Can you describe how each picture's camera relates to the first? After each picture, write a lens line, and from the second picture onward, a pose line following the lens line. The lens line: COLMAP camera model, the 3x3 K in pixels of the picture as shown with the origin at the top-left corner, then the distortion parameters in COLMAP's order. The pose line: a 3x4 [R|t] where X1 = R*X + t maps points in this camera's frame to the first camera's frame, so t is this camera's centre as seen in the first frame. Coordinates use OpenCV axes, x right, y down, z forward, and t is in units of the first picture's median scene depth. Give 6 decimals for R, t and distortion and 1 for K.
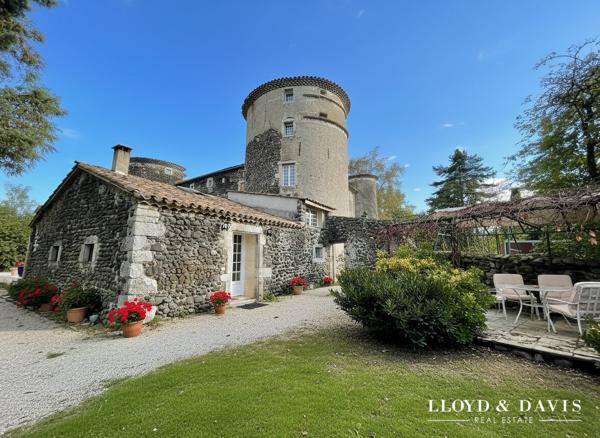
lens RADIAL K [[238.1, 0, 300.0], [0, 238.1, 219.0], [0, 0, 1]] dist [-0.002988, -0.000156]
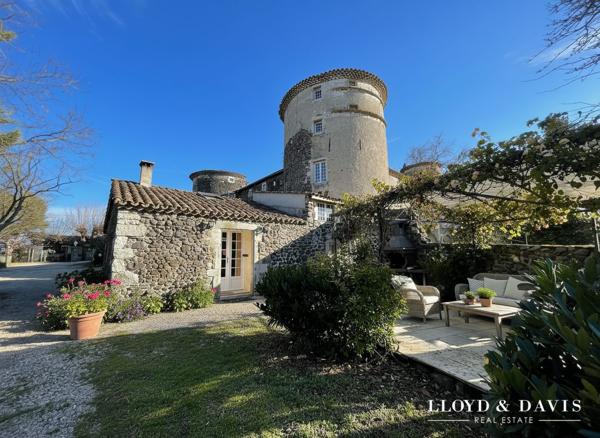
lens RADIAL K [[226.3, 0, 300.0], [0, 226.3, 219.0], [0, 0, 1]] dist [0.000906, 0.000022]
pose [[0.957848, -0.046485, -0.283489, 0.233528], [0.049434, 0.998772, 0.003255, 0.012902], [0.282990, -0.017132, 0.958970, 0.085554]]
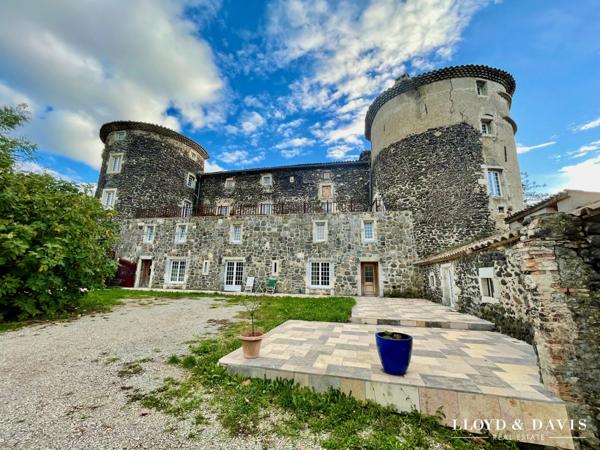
lens RADIAL K [[247.9, 0, 300.0], [0, 247.9, 225.0], [0, 0, 1]] dist [-0.001064, 0.000029]
pose [[0.944542, 0.095049, 0.314334, -1.566723], [-0.075409, 0.994396, -0.074092, 0.113474], [-0.319615, 0.046280, 0.946417, 0.734254]]
